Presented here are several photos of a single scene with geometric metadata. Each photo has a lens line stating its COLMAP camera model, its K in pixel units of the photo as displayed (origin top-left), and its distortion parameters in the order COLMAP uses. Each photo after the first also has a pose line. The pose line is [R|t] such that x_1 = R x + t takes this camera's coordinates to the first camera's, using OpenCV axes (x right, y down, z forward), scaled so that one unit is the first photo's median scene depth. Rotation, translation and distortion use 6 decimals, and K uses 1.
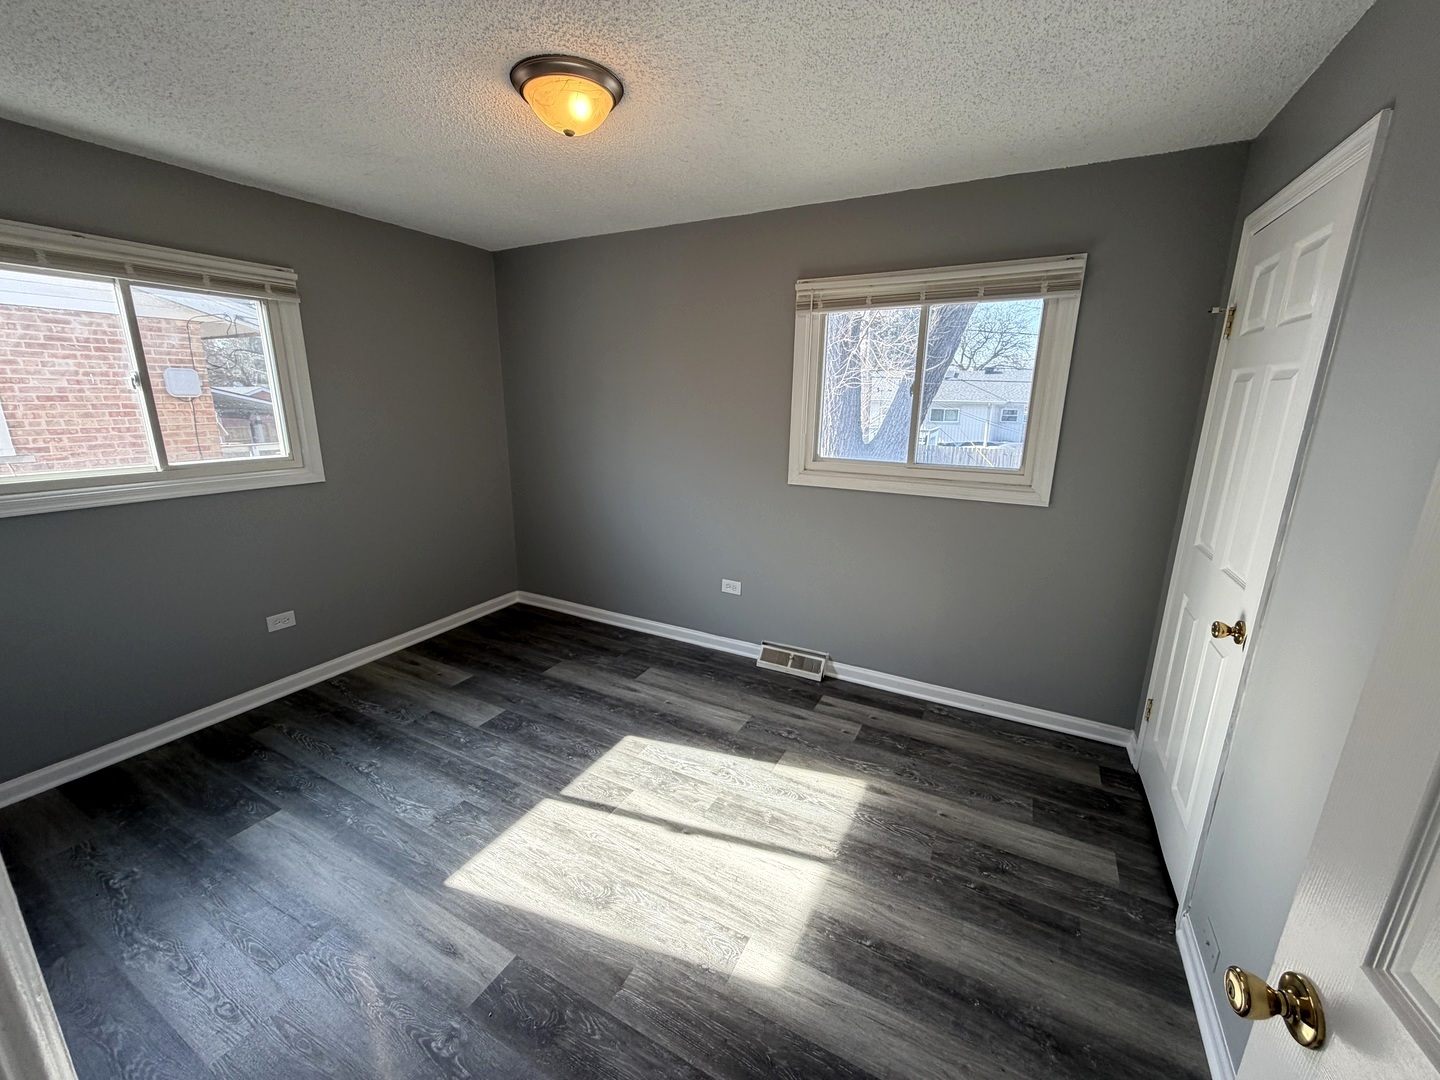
lens RADIAL K [[577.0, 0, 713.1], [0, 577.0, 546.1], [0, 0, 1]] dist [0.002111, 0.000211]
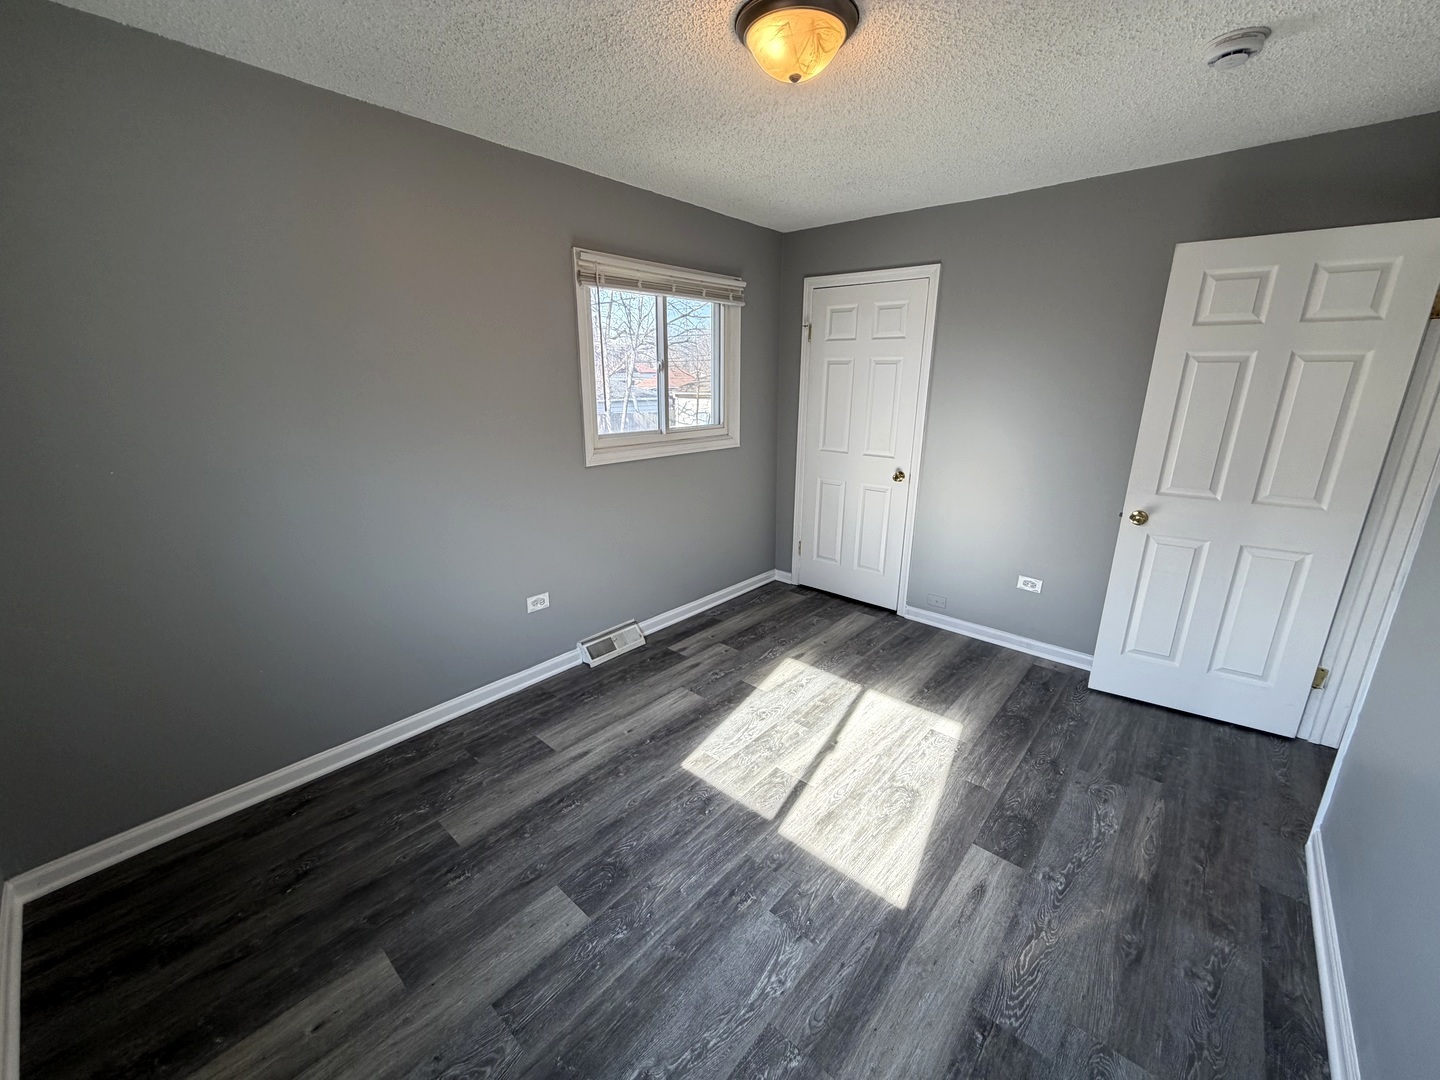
lens RADIAL K [[577.0, 0, 719.0], [0, 577.0, 546.2], [0, 0, 1]] dist [0.002111, 0.000211]
pose [[0.222226, -0.284712, 0.932499, -0.938231], [0.247450, 0.941569, 0.228510, -0.186441], [-0.943072, 0.179966, 0.279693, 0.703366]]
